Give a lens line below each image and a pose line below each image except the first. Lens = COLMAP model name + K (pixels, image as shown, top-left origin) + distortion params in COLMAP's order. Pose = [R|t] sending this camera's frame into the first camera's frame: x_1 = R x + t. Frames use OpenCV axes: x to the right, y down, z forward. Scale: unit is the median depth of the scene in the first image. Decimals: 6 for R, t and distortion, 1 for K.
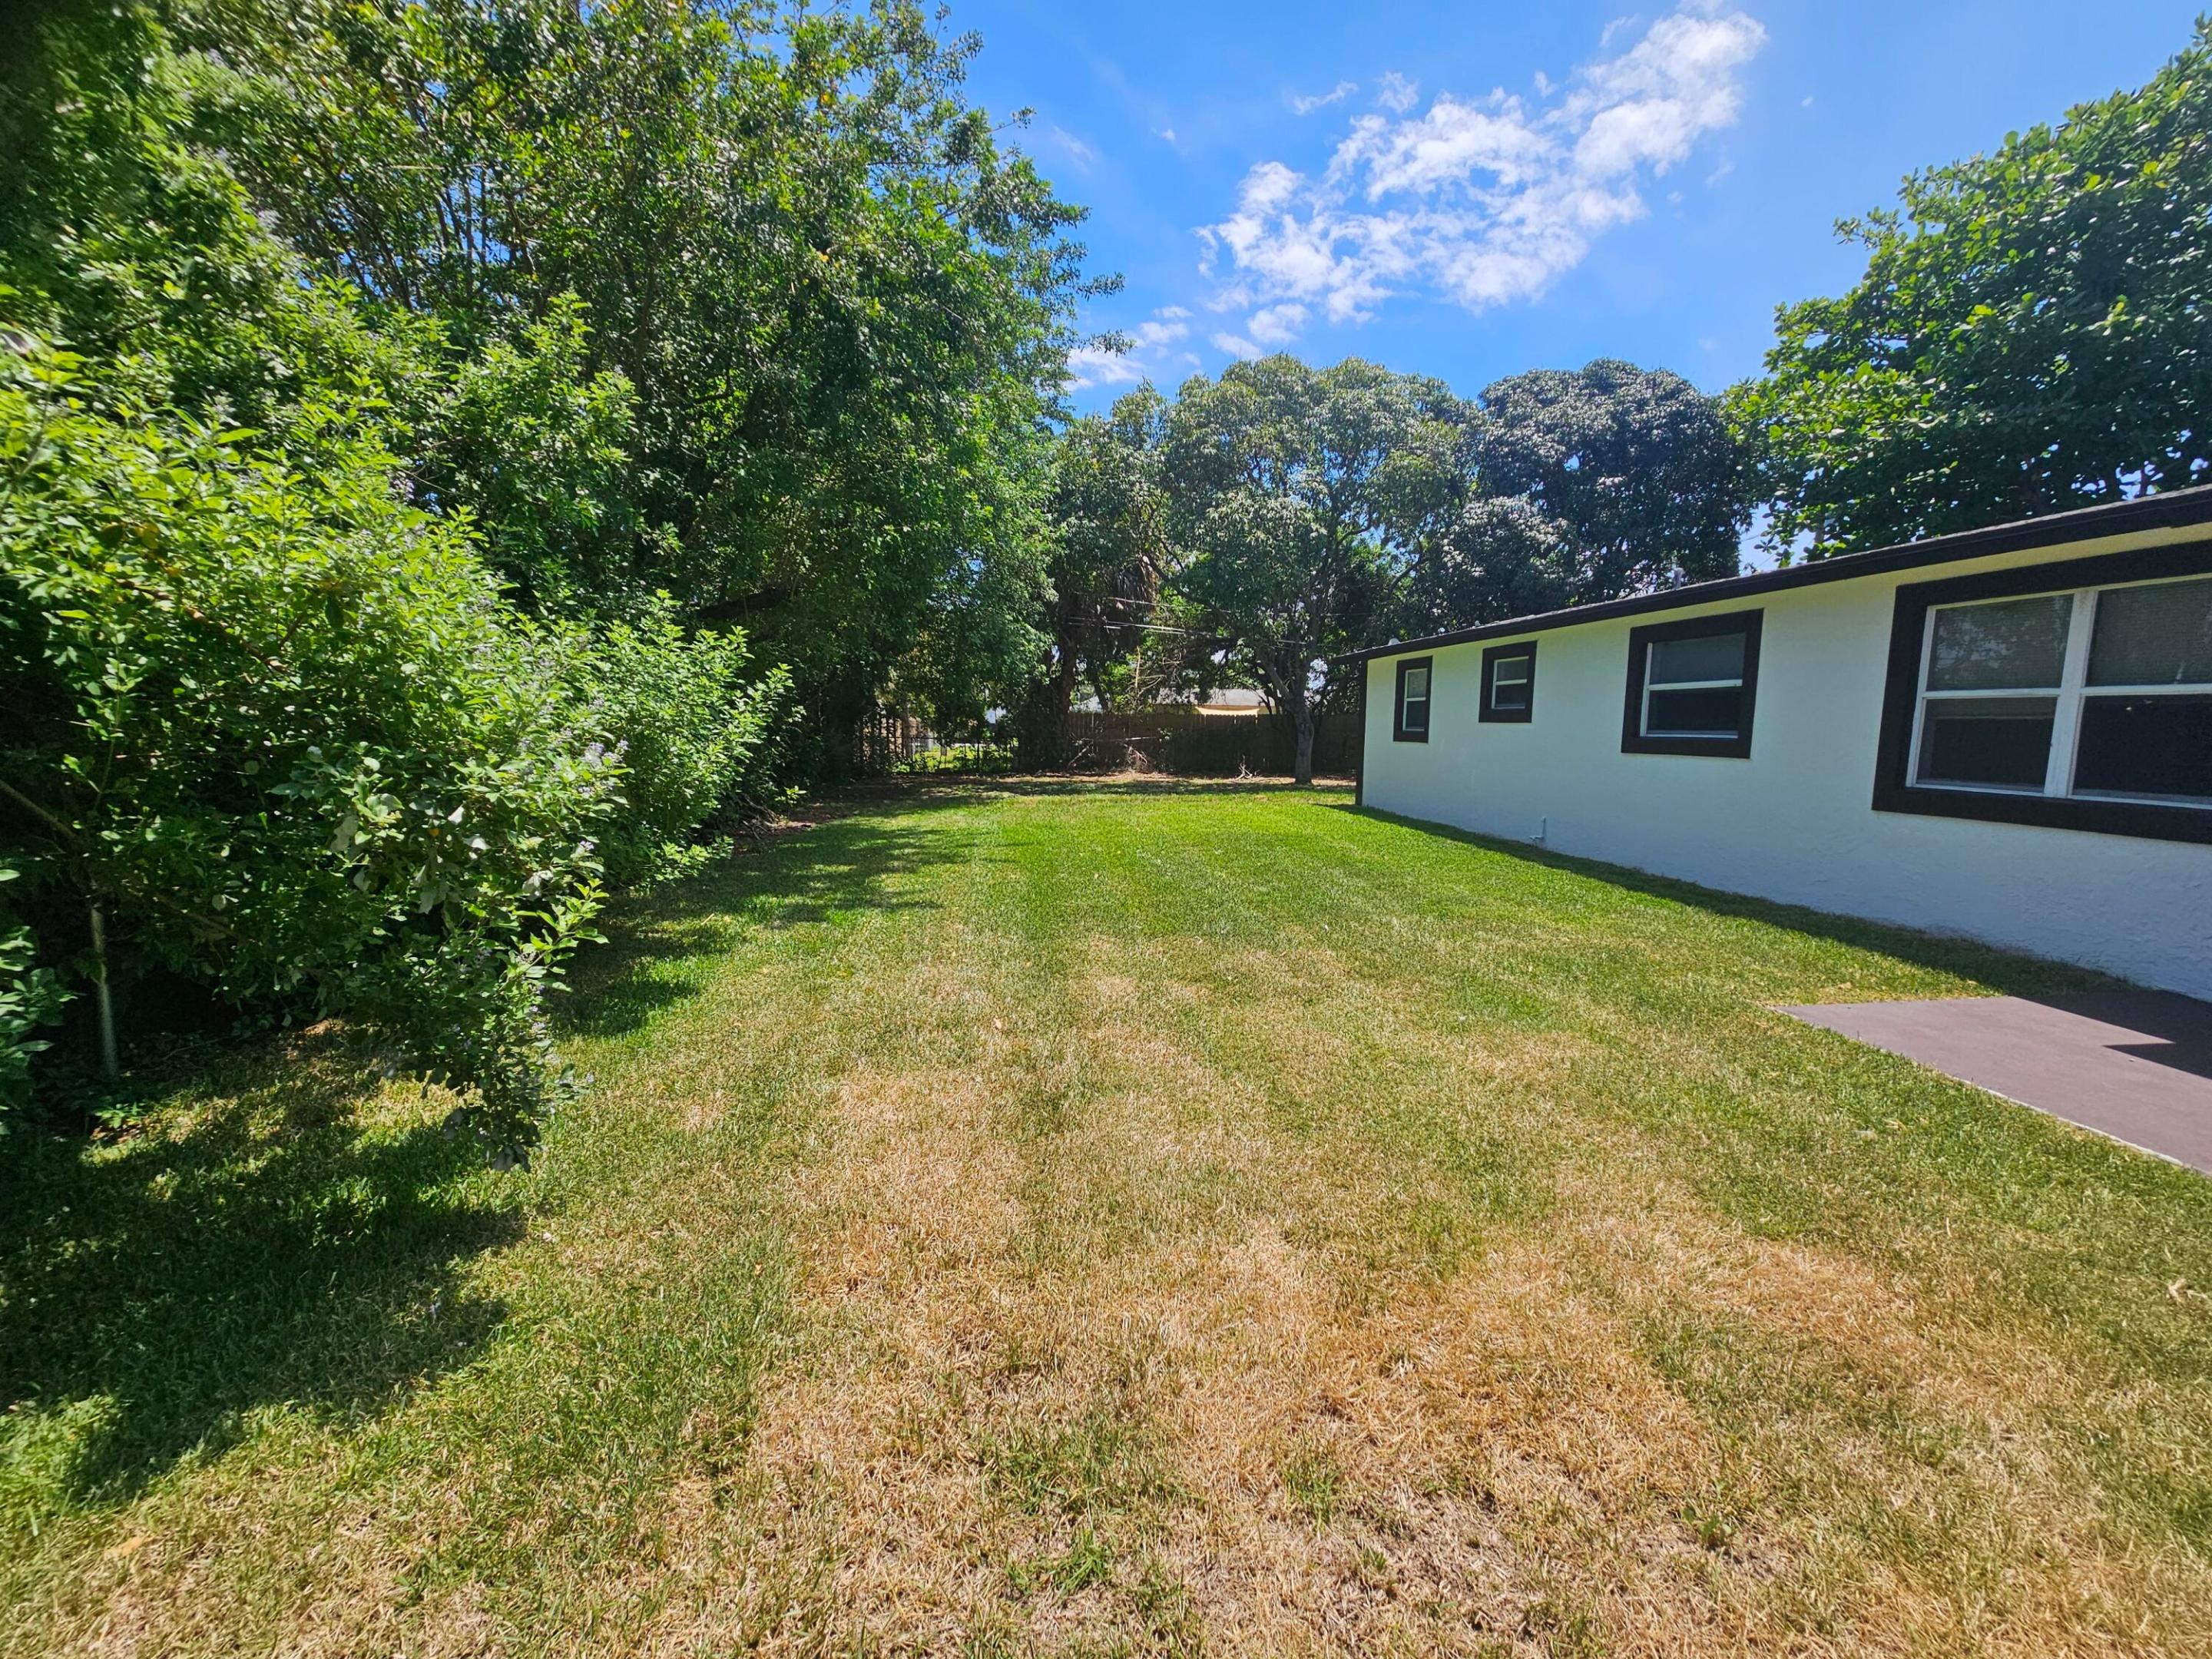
lens RADIAL K [[920.7, 0, 1123.6], [0, 920.7, 824.9], [0, 0, 1]] dist [0.011438, -0.001162]
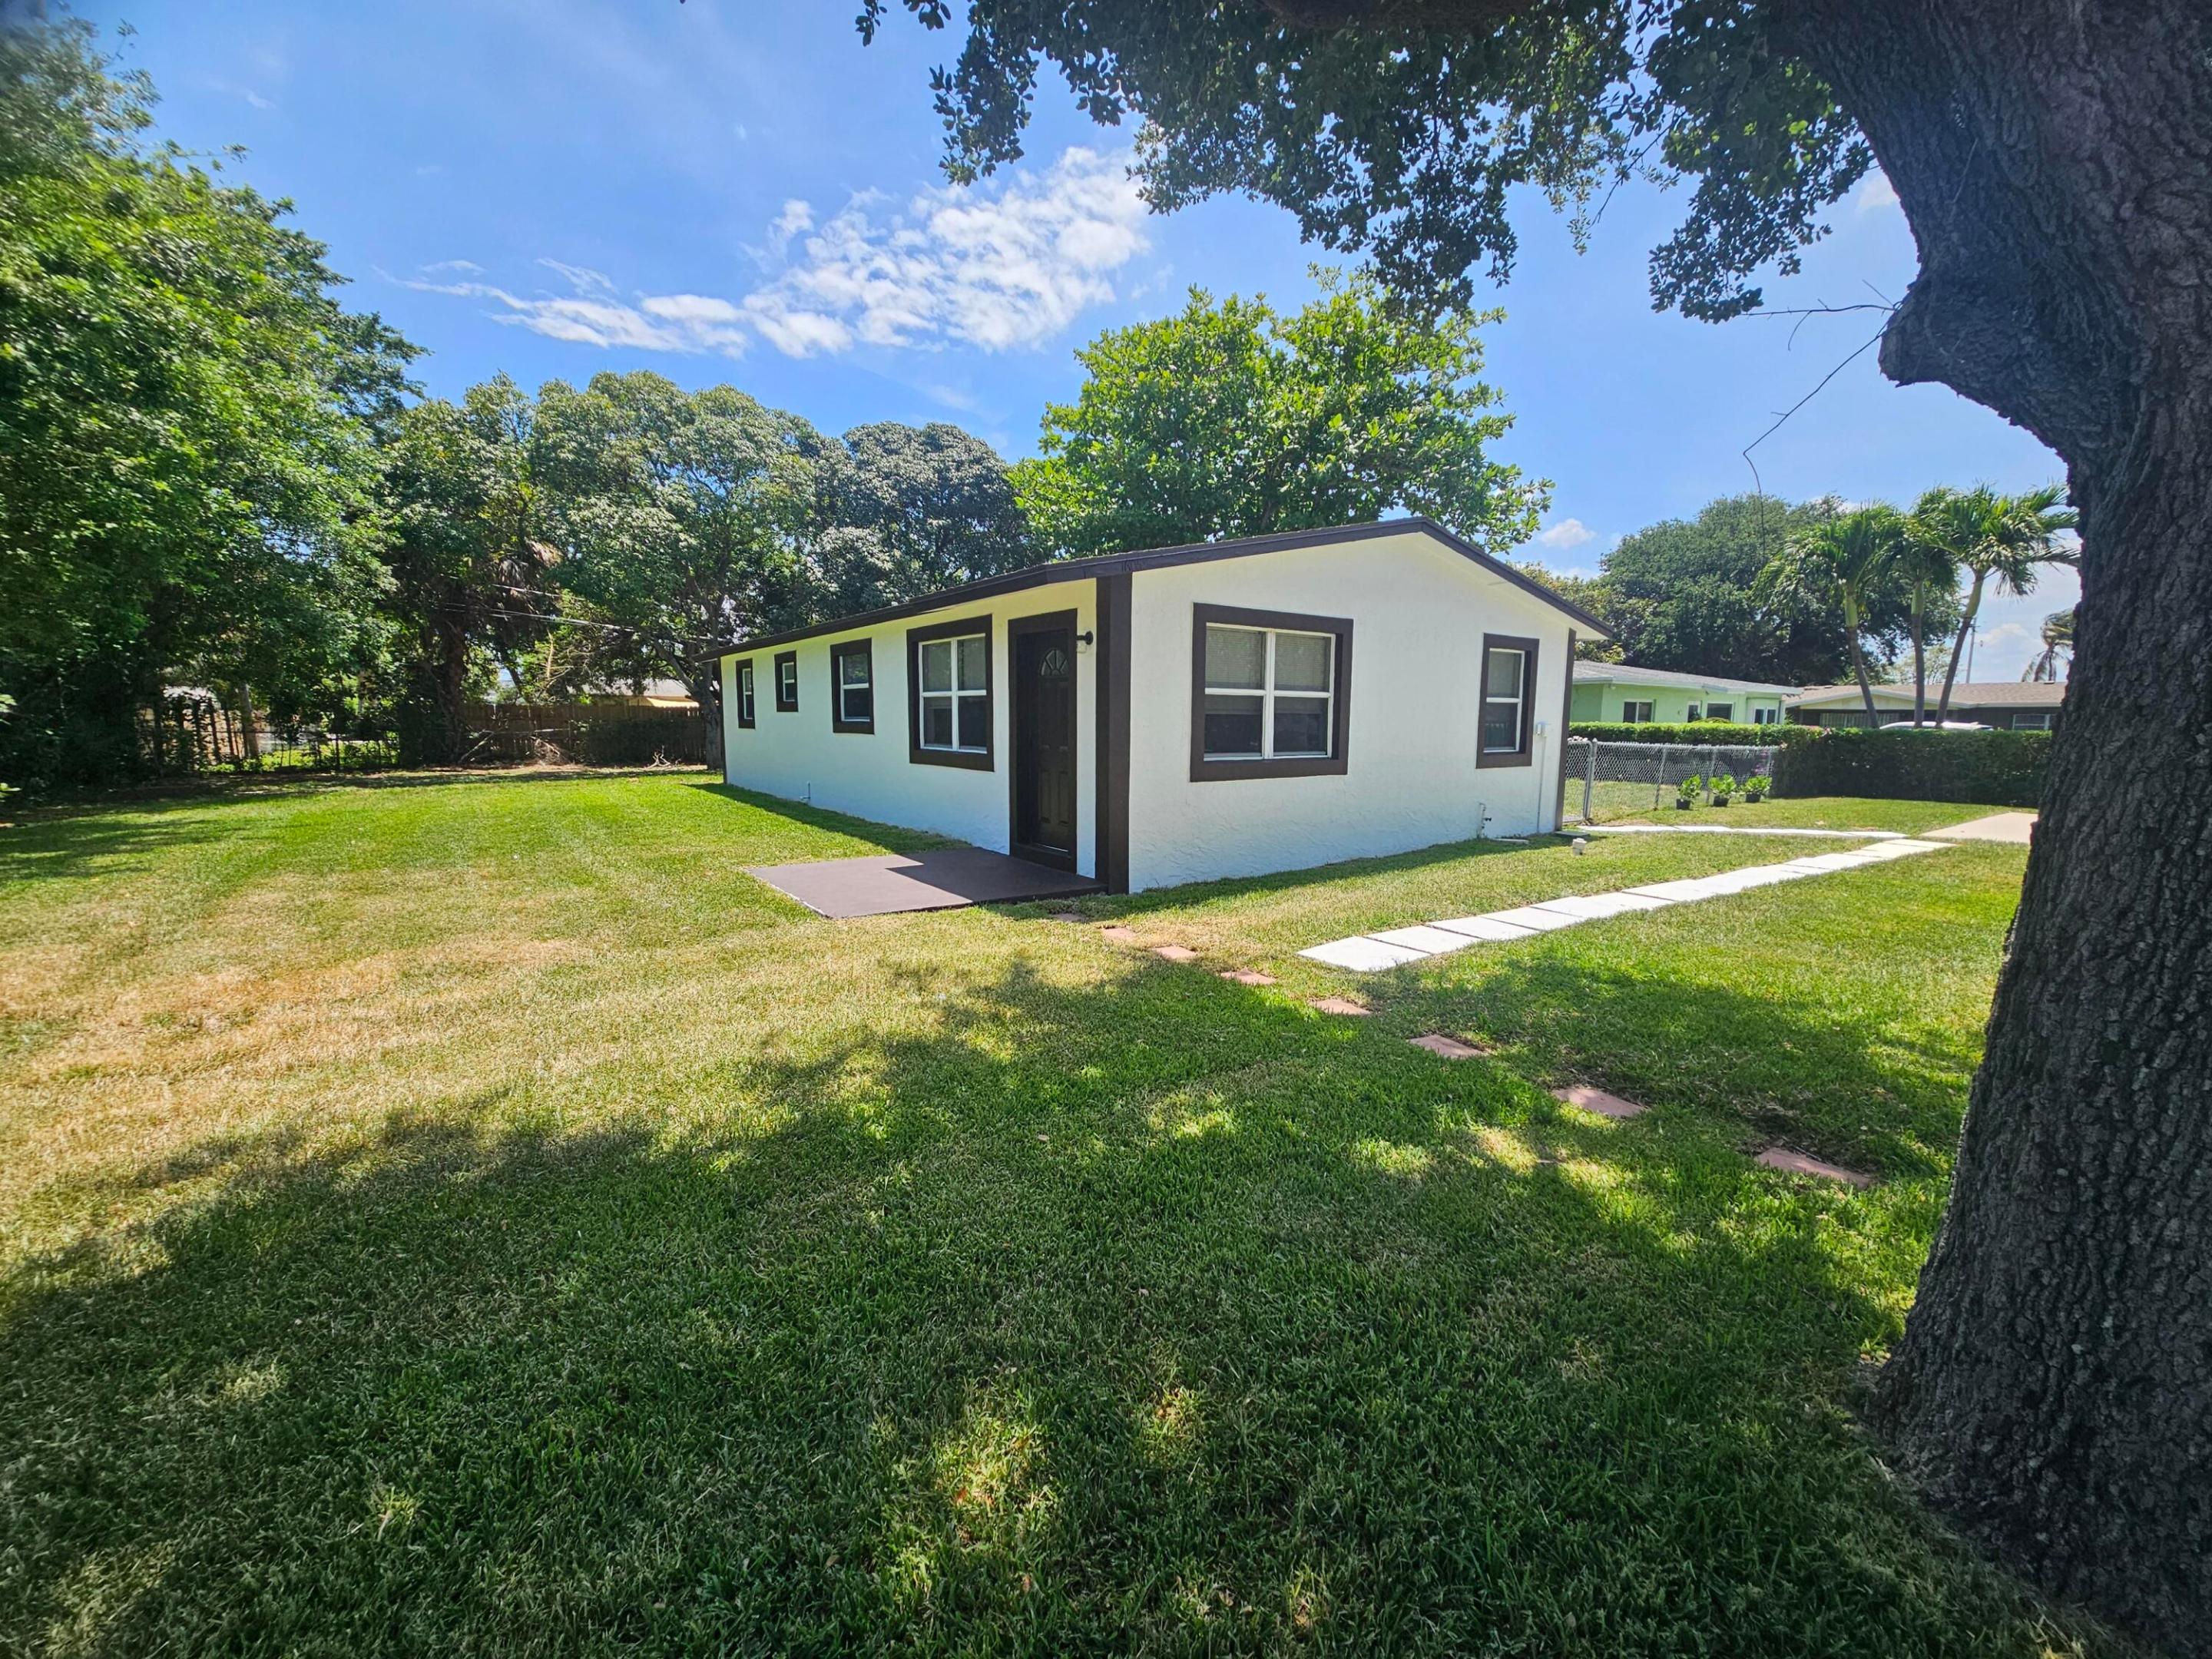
lens RADIAL K [[912.3, 0, 1132.9], [0, 912.3, 836.5], [0, 0, 1]] dist [-0.001868, -0.000821]
pose [[0.875354, -0.066570, 0.478879, 0.130924], [0.056026, 0.997770, 0.036291, 0.028190], [-0.480226, -0.004938, 0.877131, -0.229304]]
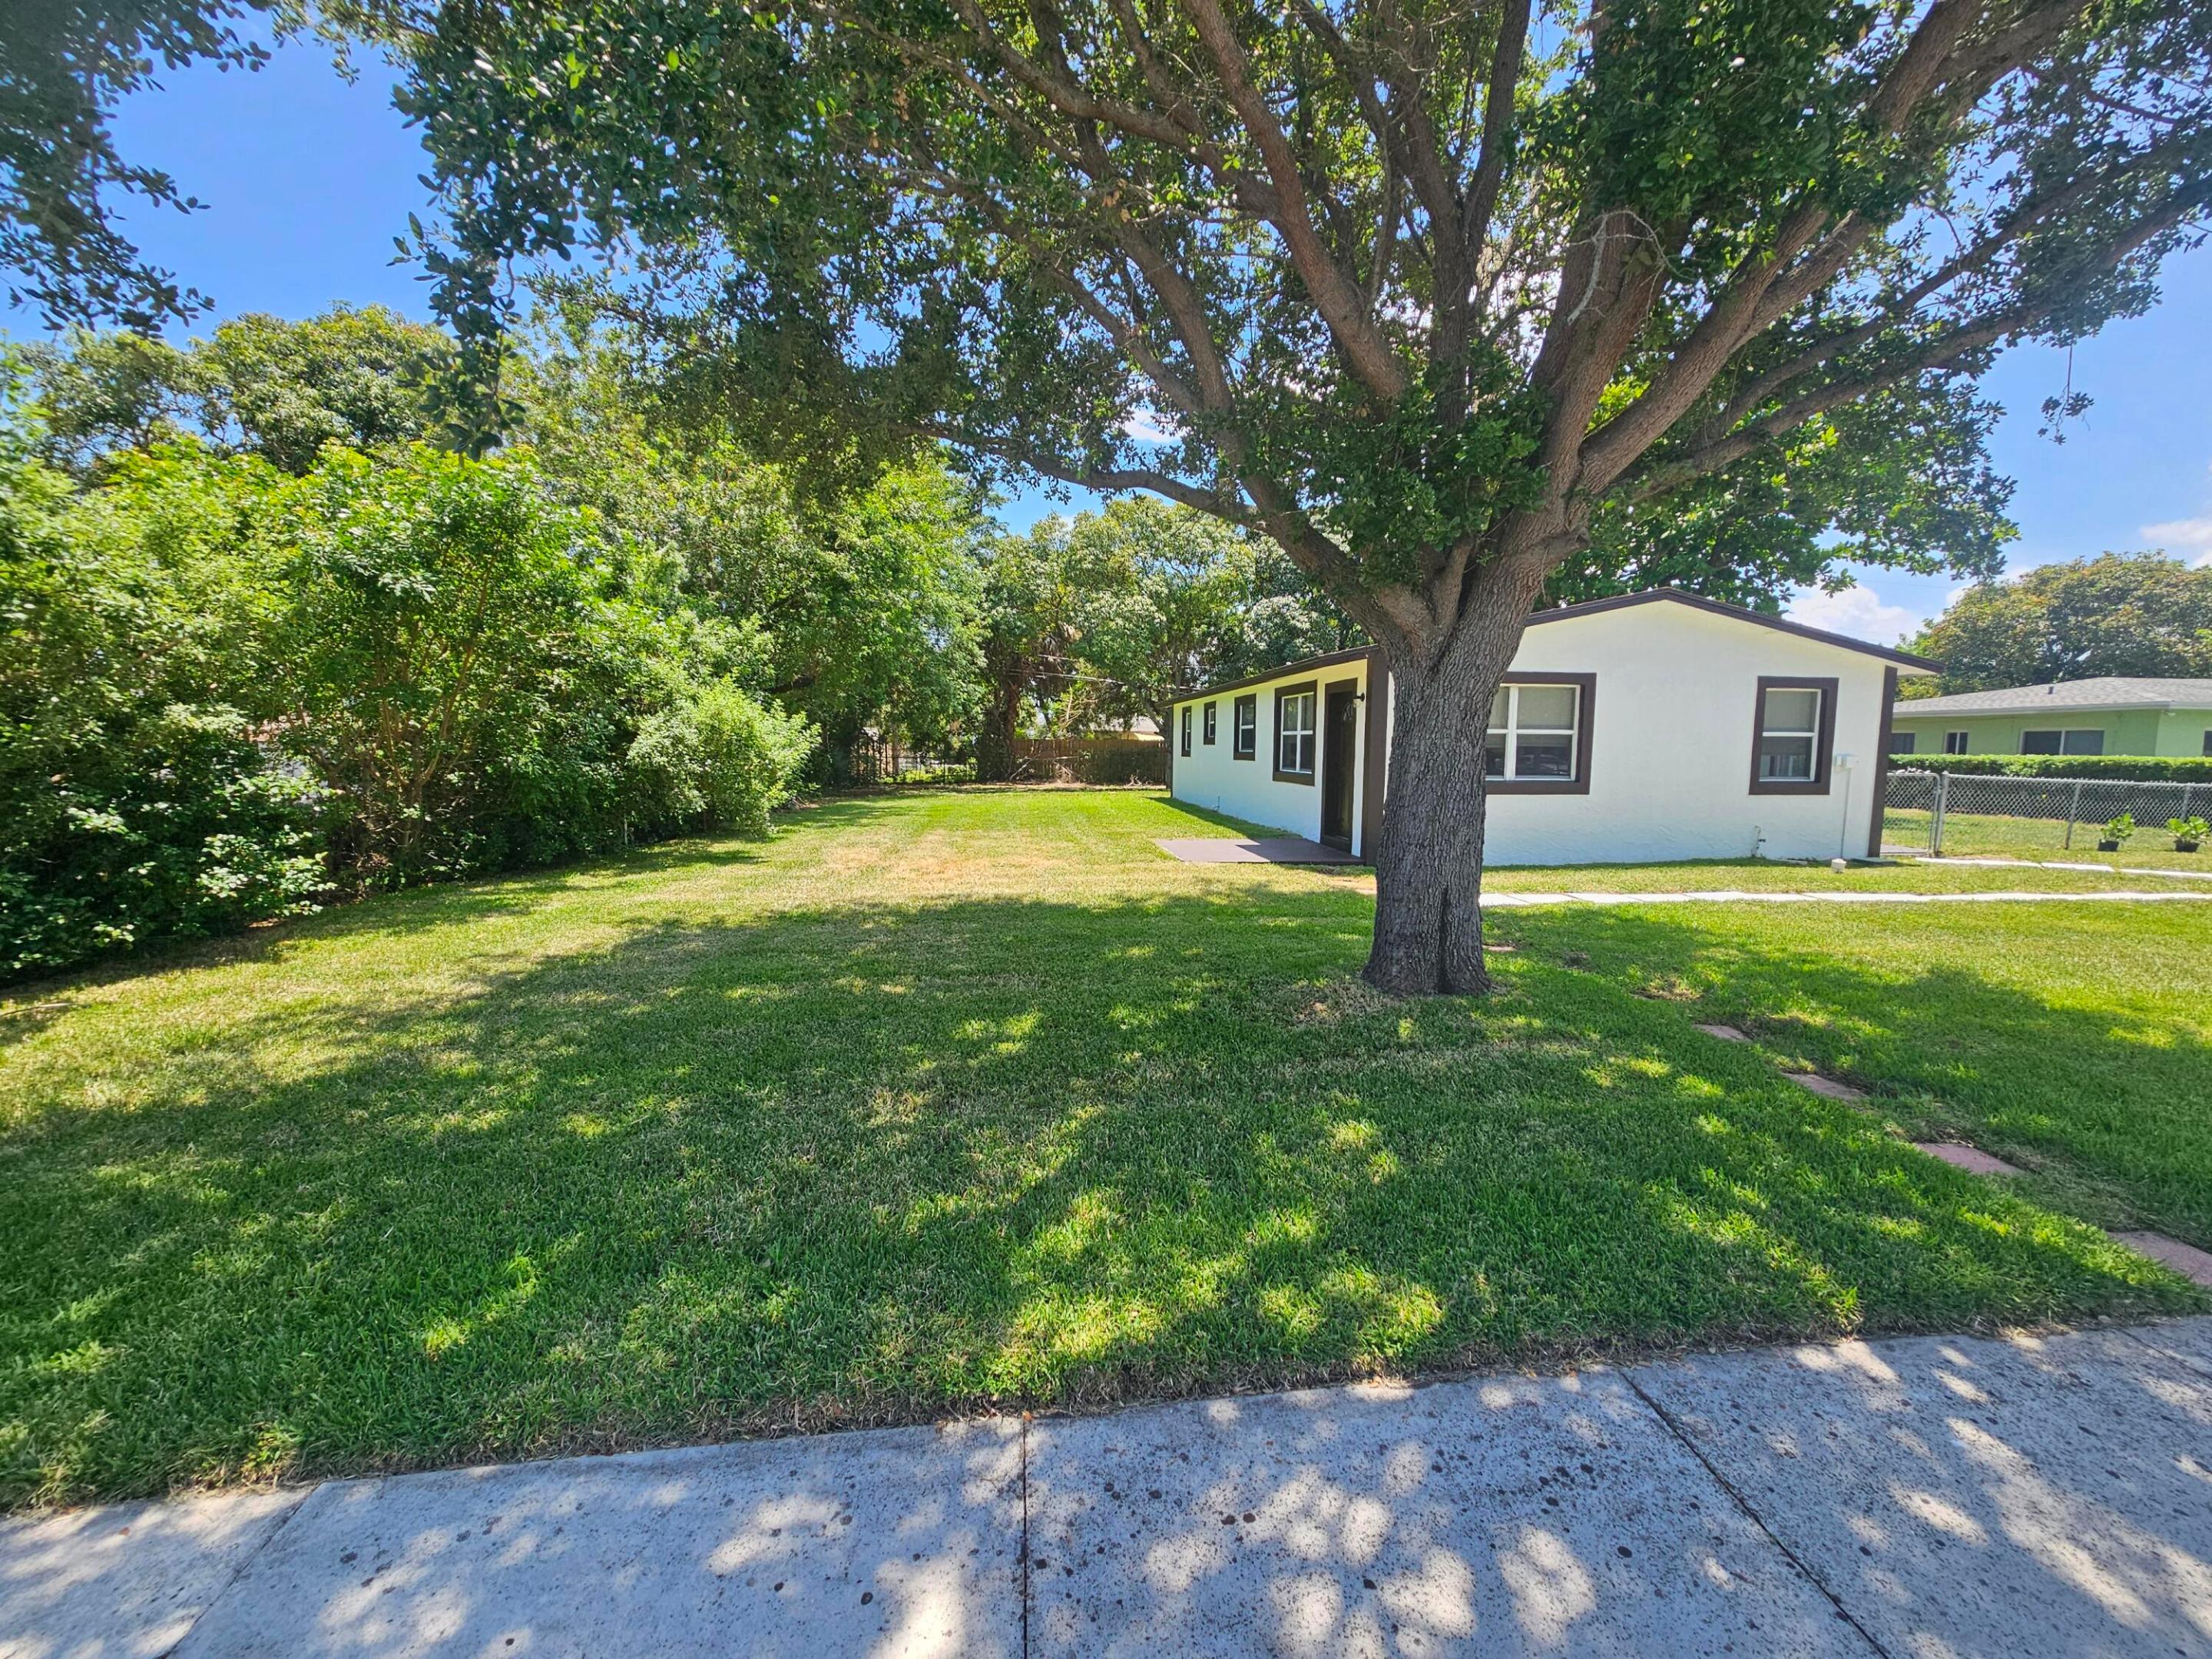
lens RADIAL K [[912.3, 0, 1132.9], [0, 912.3, 836.5], [0, 0, 1]] dist [-0.001868, -0.000821]
pose [[0.999970, -0.003083, 0.007037, 0.155211], [0.003169, 0.999919, -0.012312, 0.056000], [-0.006999, 0.012334, 0.999899, -0.487414]]
